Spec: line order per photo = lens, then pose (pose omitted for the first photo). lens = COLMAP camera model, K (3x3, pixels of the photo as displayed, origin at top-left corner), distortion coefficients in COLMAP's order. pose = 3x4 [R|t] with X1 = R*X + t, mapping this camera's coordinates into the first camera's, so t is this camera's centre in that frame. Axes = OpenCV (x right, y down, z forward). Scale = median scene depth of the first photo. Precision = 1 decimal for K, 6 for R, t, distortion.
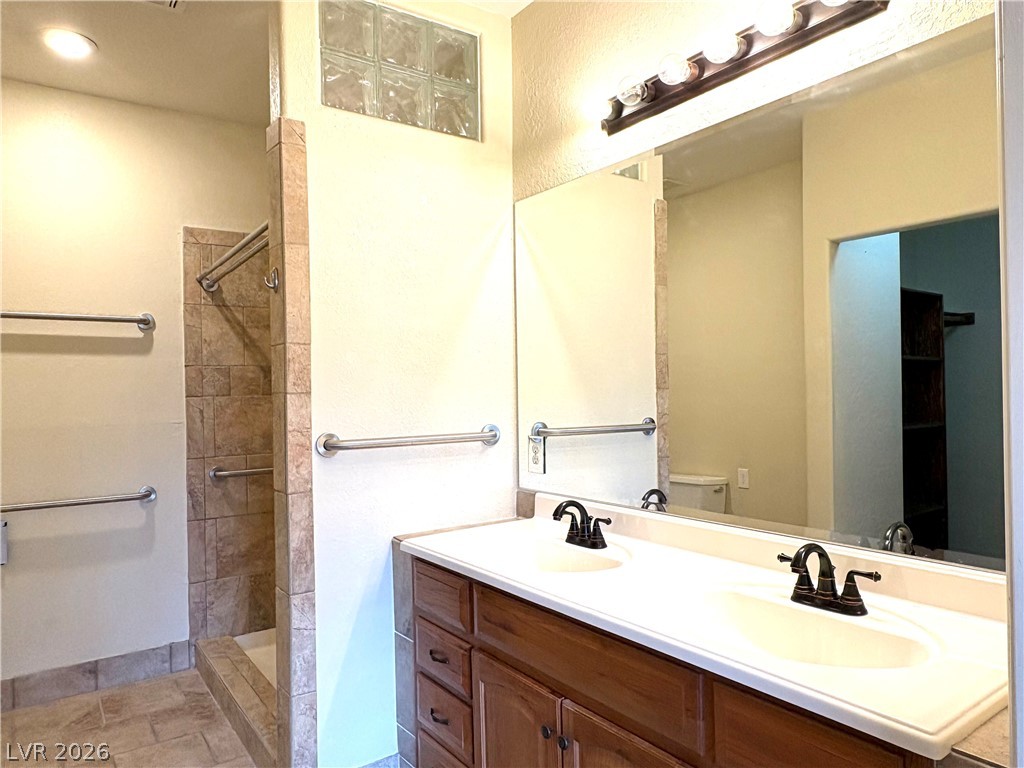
lens RADIAL K [[685.9, 0, 509.3], [0, 685.9, 388.1], [0, 0, 1]] dist [-0.001329, 0.002943]
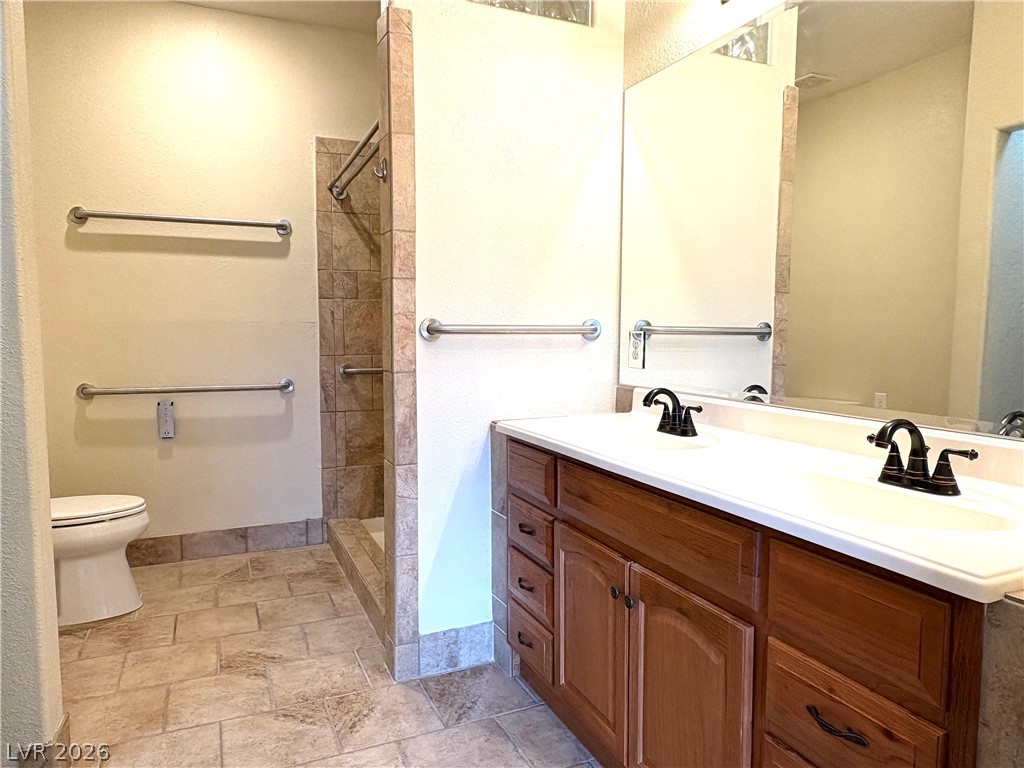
lens RADIAL K [[685.9, 0, 508.8], [0, 685.9, 383.4], [0, 0, 1]] dist [-0.001329, 0.002943]
pose [[0.979744, 0.037189, -0.196770, 0.064452], [-0.019916, 0.995828, 0.089045, 0.070195], [0.199260, -0.083322, 0.976398, -0.013382]]
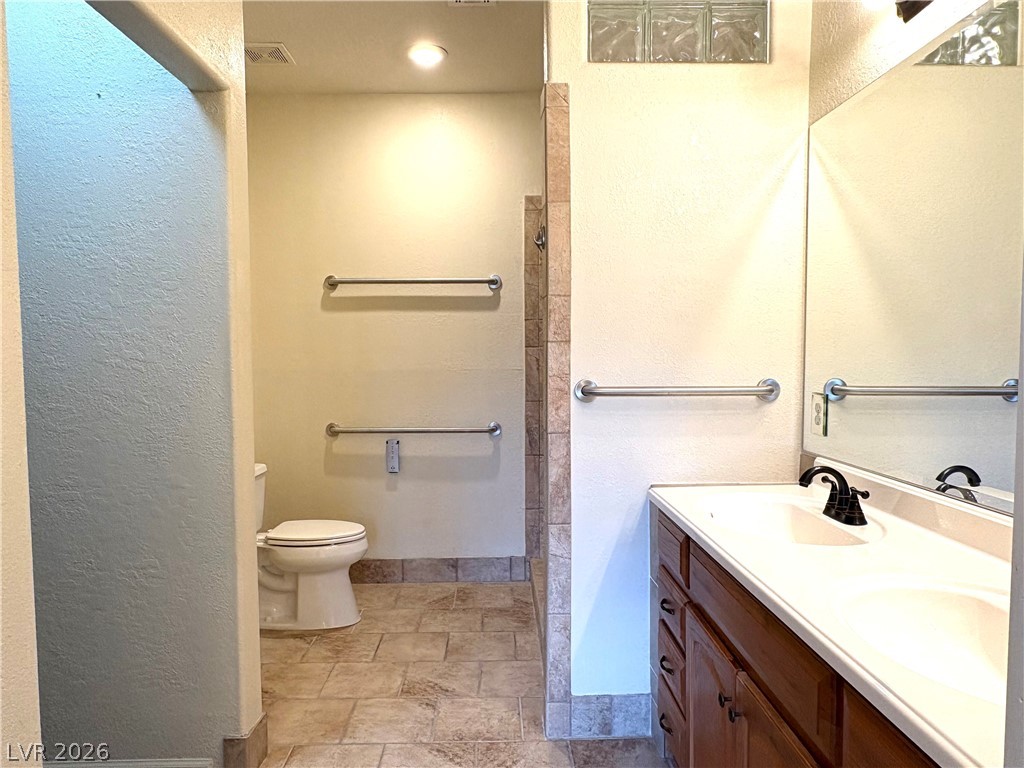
lens RADIAL K [[685.9, 0, 507.7], [0, 685.9, 387.3], [0, 0, 1]] dist [-0.001329, 0.002943]
pose [[0.829206, 0.042787, -0.557303, 0.229157], [-0.008309, 0.997899, 0.064252, 0.010389], [0.558881, -0.048648, 0.827819, 0.055077]]
